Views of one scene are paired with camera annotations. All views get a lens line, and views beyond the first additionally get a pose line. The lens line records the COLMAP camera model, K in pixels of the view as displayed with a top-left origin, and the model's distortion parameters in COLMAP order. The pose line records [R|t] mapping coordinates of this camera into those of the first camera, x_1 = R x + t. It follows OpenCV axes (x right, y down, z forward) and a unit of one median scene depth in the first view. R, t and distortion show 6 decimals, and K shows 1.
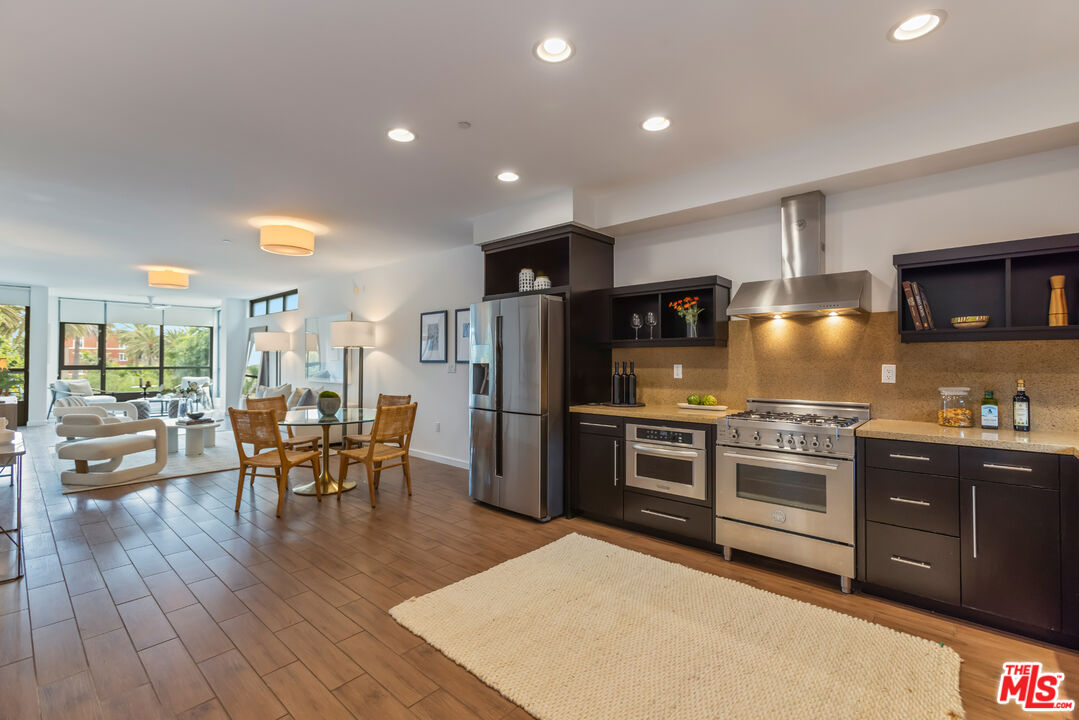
lens RADIAL K [[483.8, 0, 539.4], [0, 483.8, 356.4], [0, 0, 1]] dist [-0.004810, 0.009473]
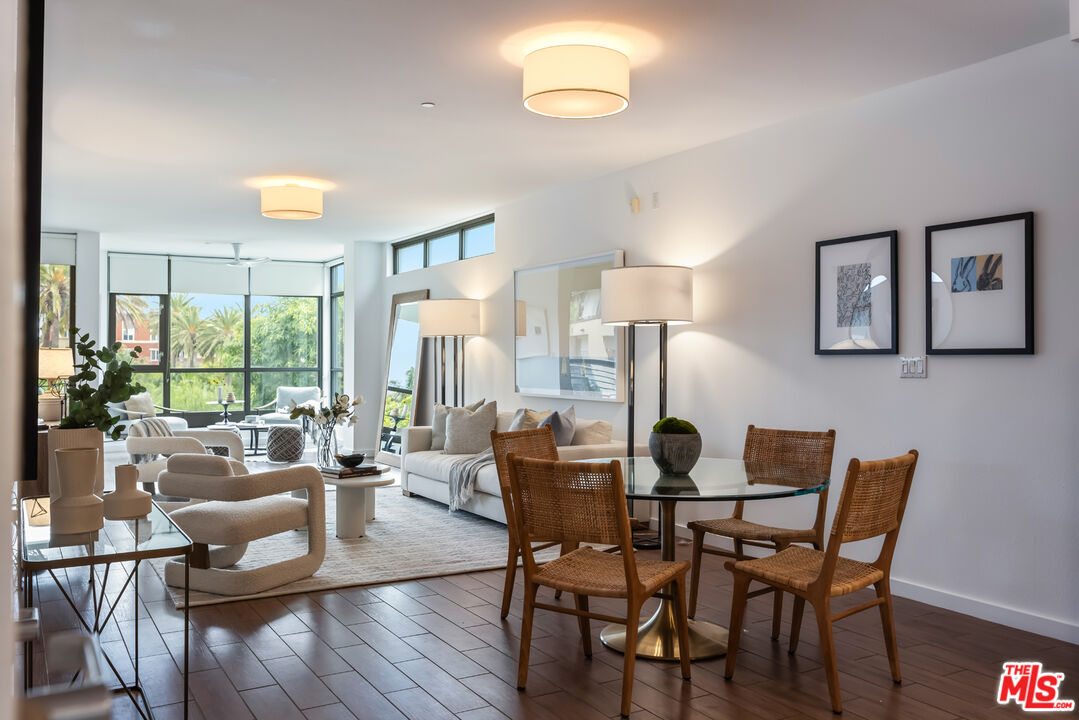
lens RADIAL K [[916.1, 0, 549.1], [0, 916.1, 354.9], [0, 0, 1]] dist [-0.005173, 0.026774]
pose [[0.955218, -0.004190, -0.295875, -0.342801], [0.005336, 0.999981, 0.003066, 0.013214], [0.295856, -0.004508, 0.955222, 0.208799]]
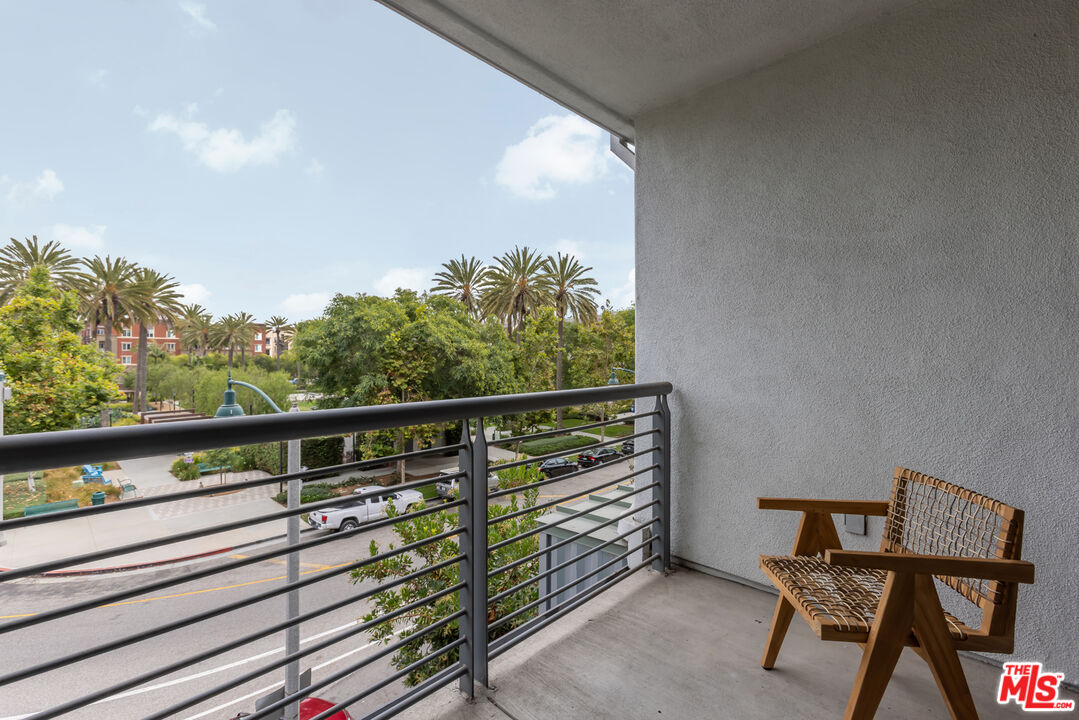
lens RADIAL K [[483.8, 0, 535.0], [0, 483.8, 353.4], [0, 0, 1]] dist [-0.004810, 0.009473]
pose [[0.999301, 0.001779, -0.037349, -2.690763], [-0.001320, 0.999924, 0.012295, 0.025153], [0.037368, -0.012237, 0.999227, 1.788610]]
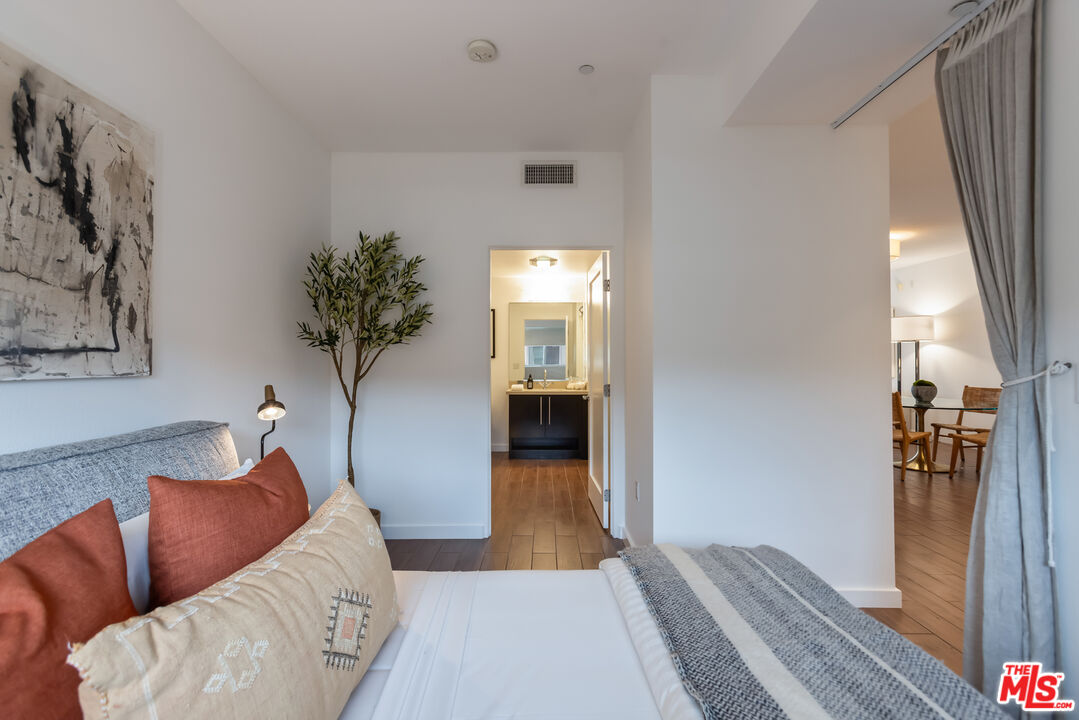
lens RADIAL K [[483.8, 0, 544.3], [0, 483.8, 357.5], [0, 0, 1]] dist [-0.004810, 0.009473]
pose [[0.672799, -0.016442, -0.739643, -0.228147], [0.015718, 0.999845, -0.007929, 0.017972], [0.739658, -0.006291, 0.672953, -0.437328]]
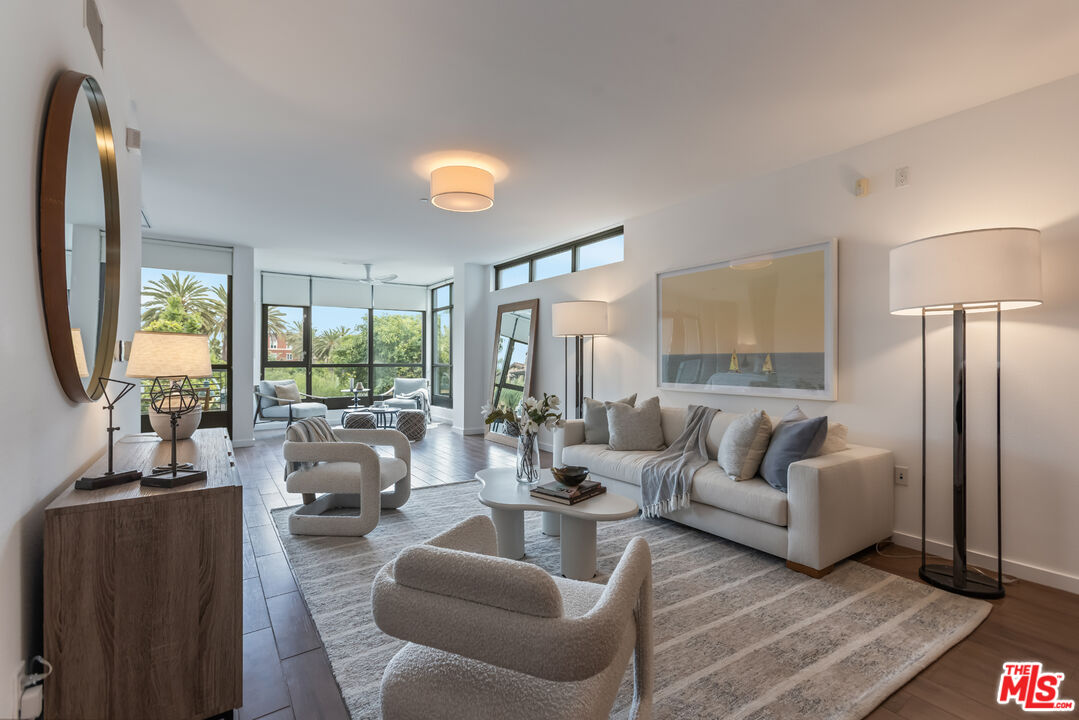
lens RADIAL K [[483.8, 0, 544.3], [0, 483.8, 361.8], [0, 0, 1]] dist [-0.004810, 0.009473]
pose [[0.976051, 0.000917, -0.217542, -0.990726], [0.001743, 0.999926, 0.012035, 0.027668], [0.217537, -0.012126, 0.975977, 0.905042]]
